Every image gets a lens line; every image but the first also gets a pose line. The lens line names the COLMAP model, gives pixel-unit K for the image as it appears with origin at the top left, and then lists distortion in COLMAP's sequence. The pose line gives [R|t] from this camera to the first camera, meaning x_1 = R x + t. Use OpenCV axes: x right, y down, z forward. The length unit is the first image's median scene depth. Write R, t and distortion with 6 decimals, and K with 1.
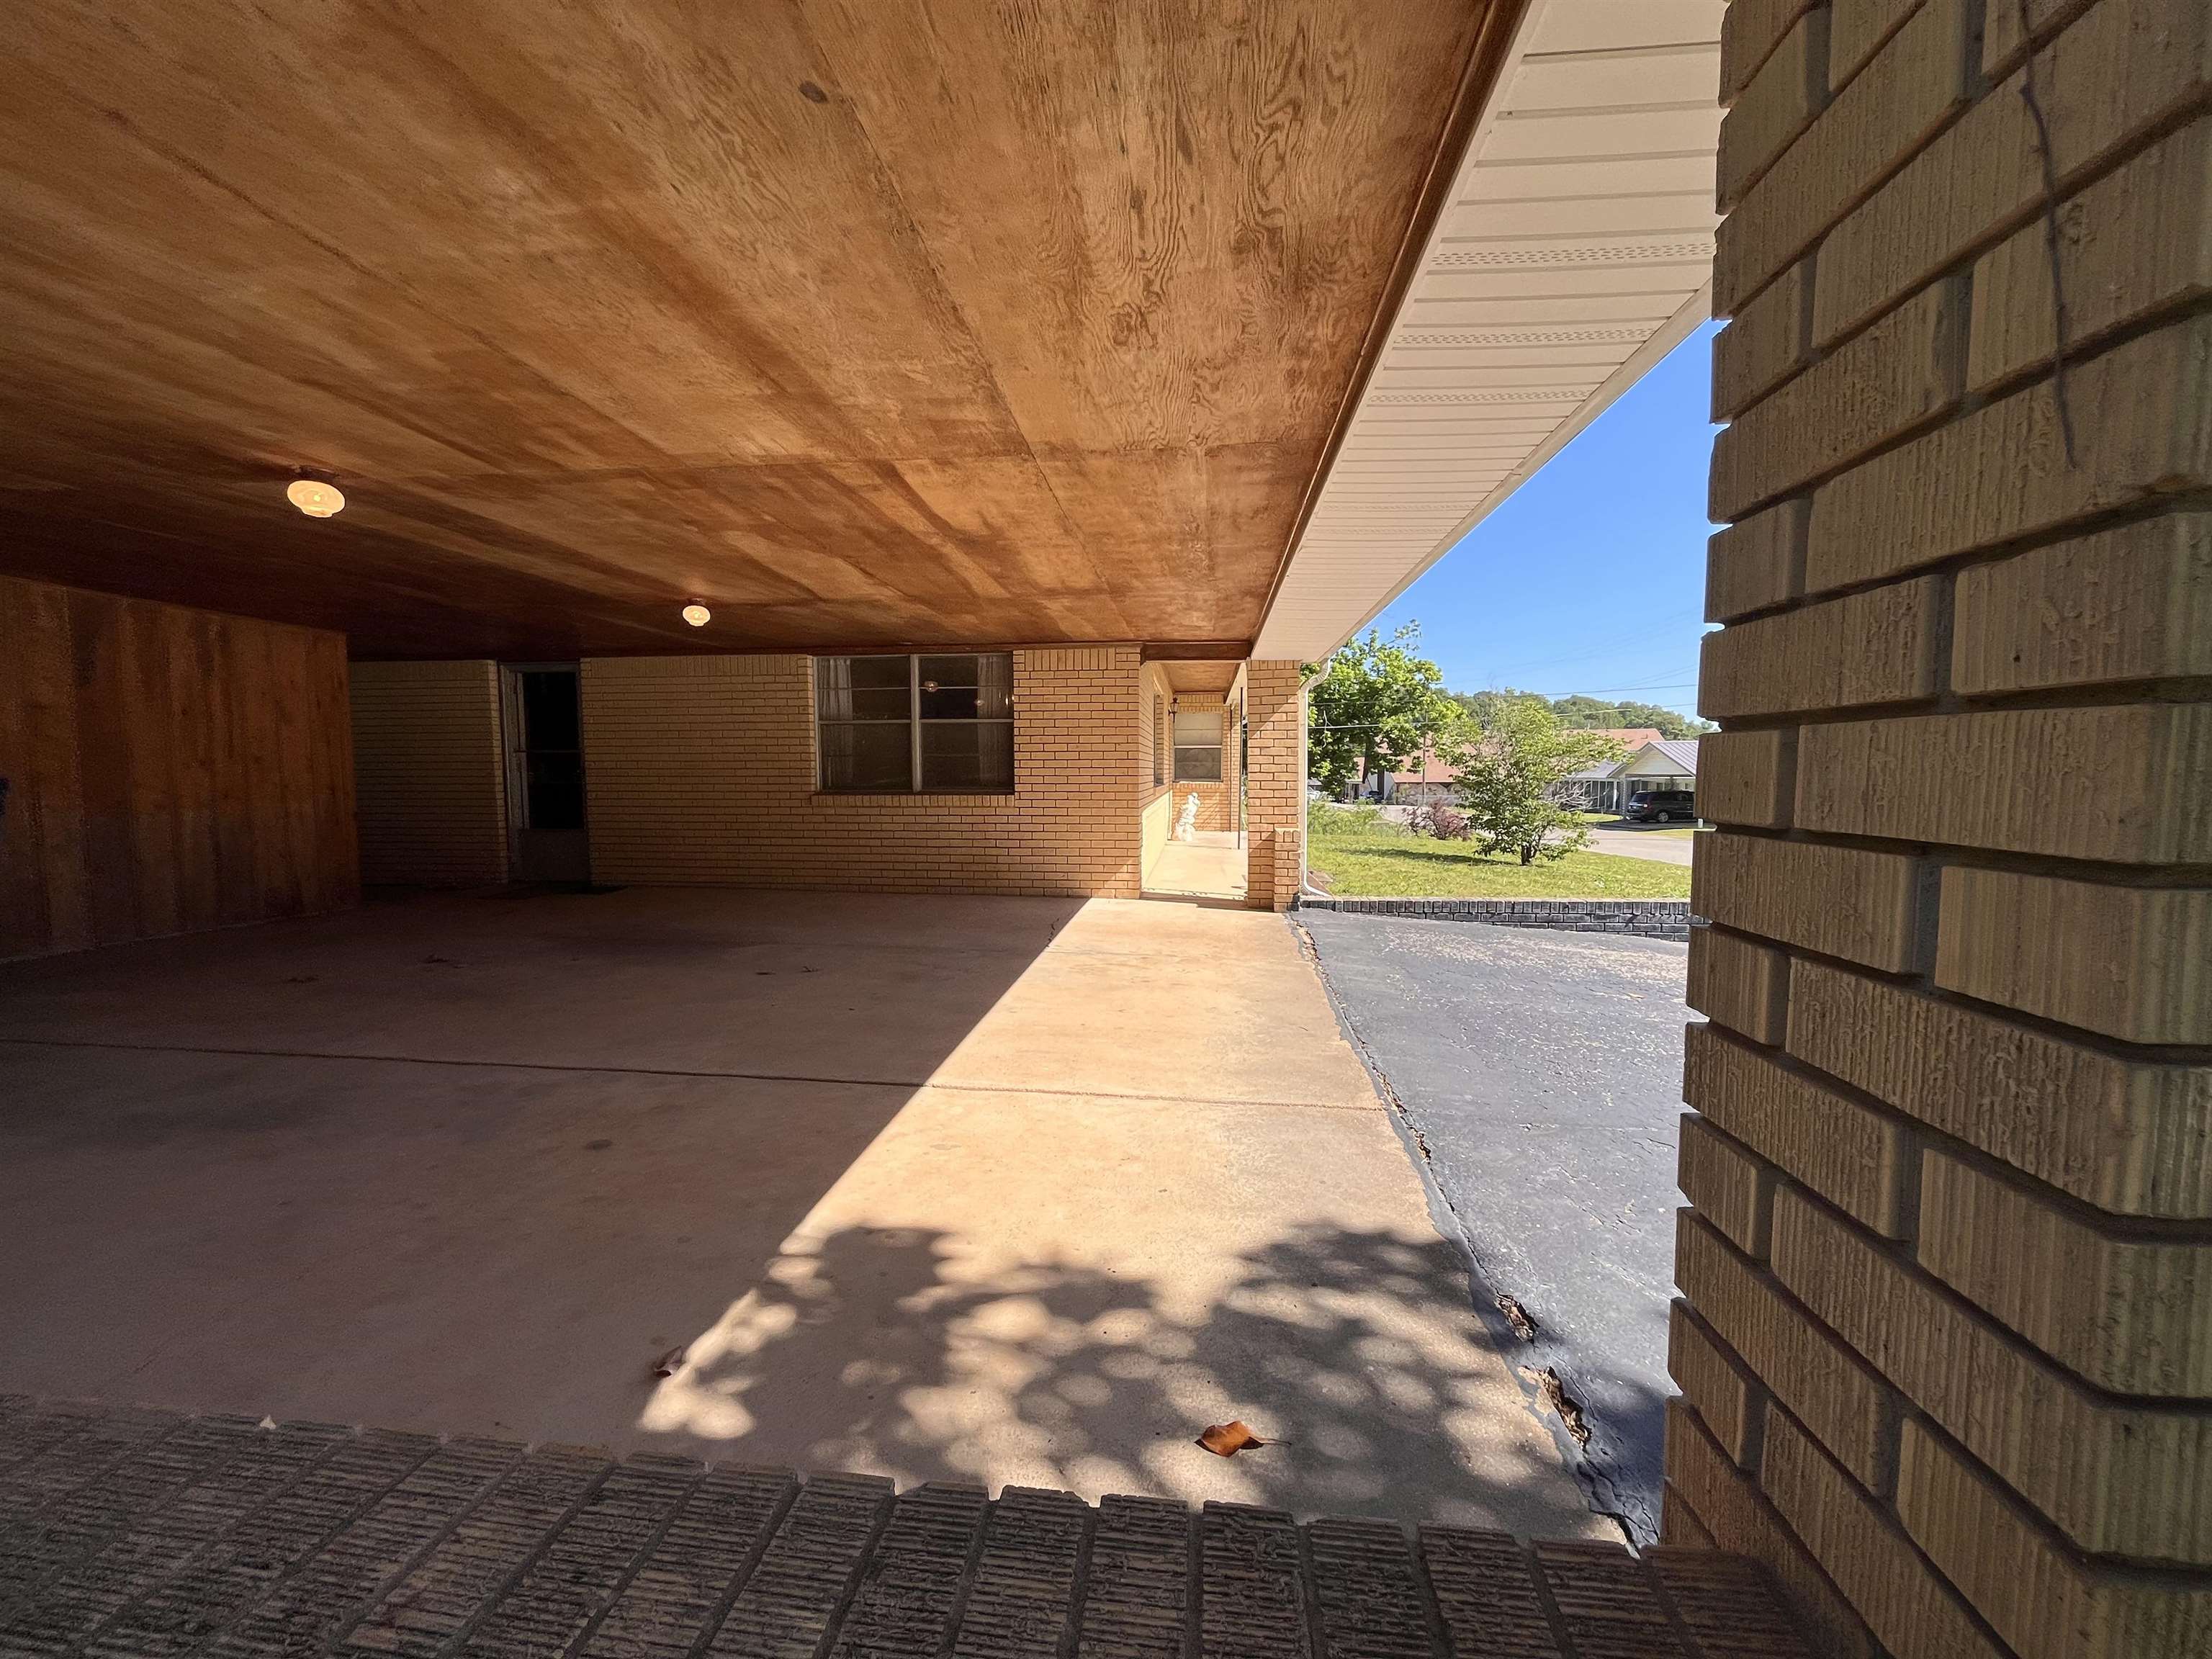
lens RADIAL K [[890.0, 0, 1109.0], [0, 890.0, 836.7], [0, 0, 1]] dist [-0.003306, 0.000061]
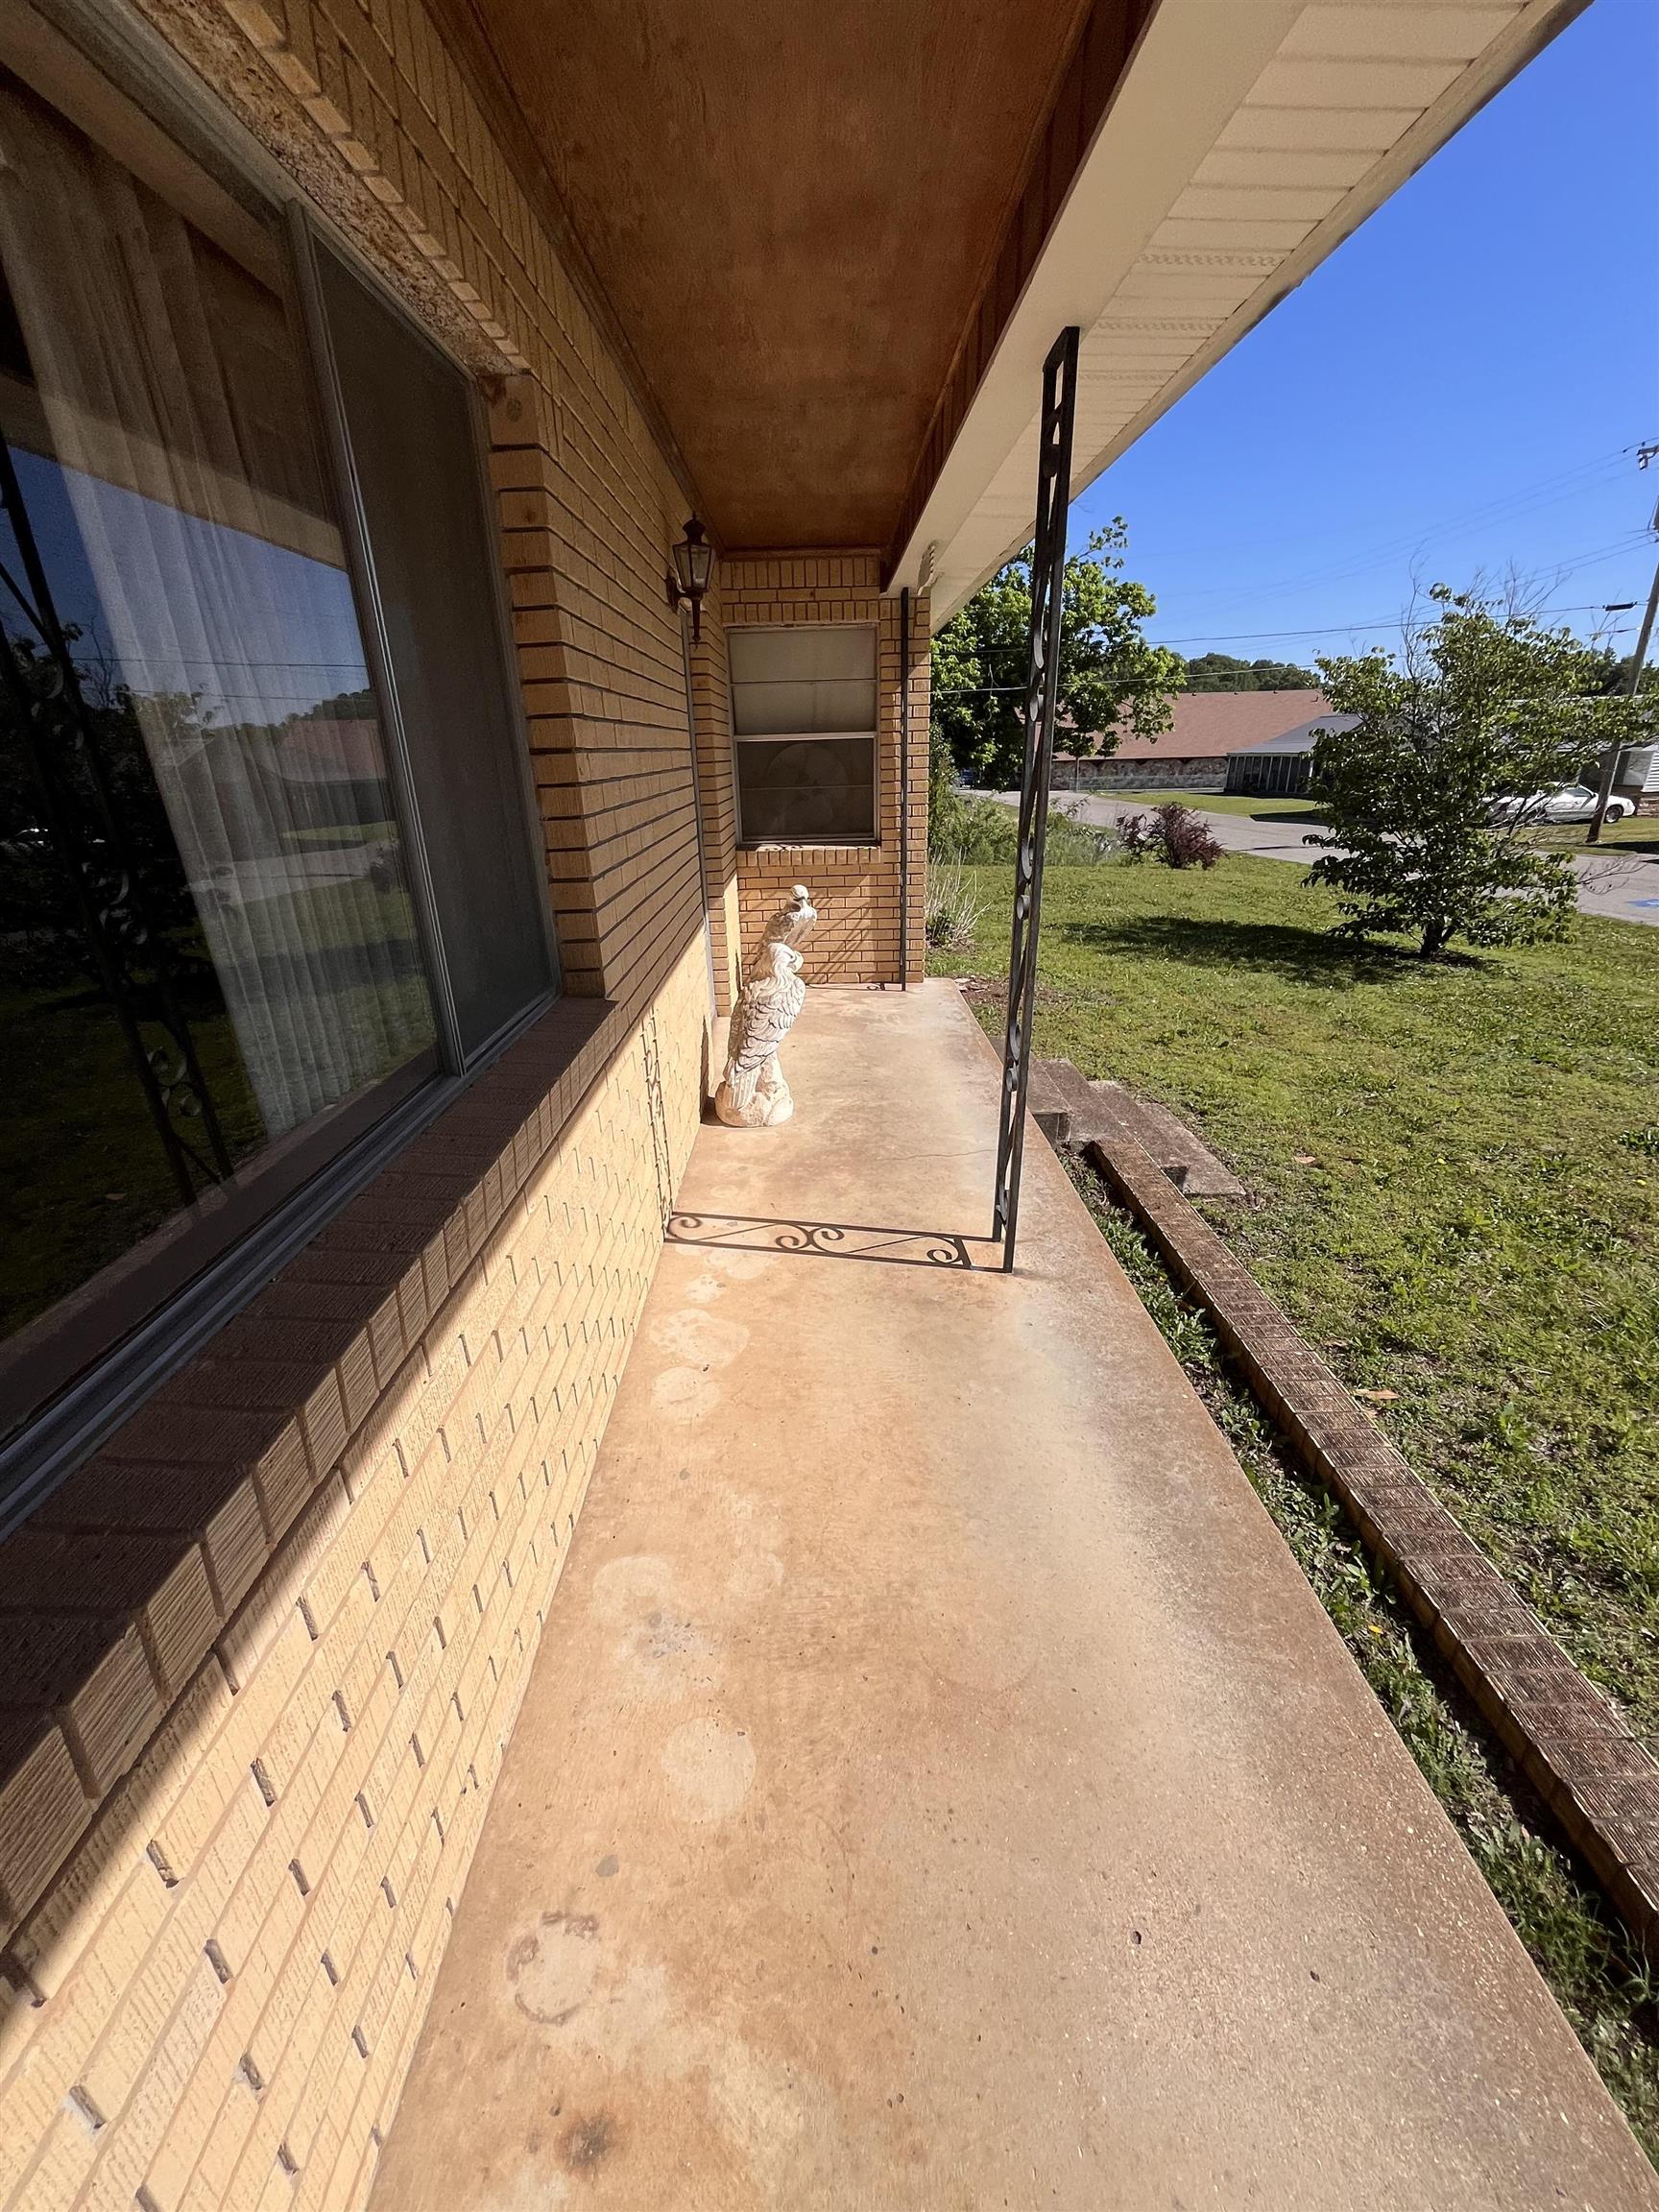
lens RADIAL K [[890.0, 0, 834.9], [0, 890.0, 1108.5], [0, 0, 1]] dist [-0.003306, 0.000061]
pose [[0.992550, -0.065176, 0.102940, 0.065976], [0.030650, 0.951289, 0.306772, -0.069643], [-0.117920, -0.301332, 0.946200, 0.629465]]
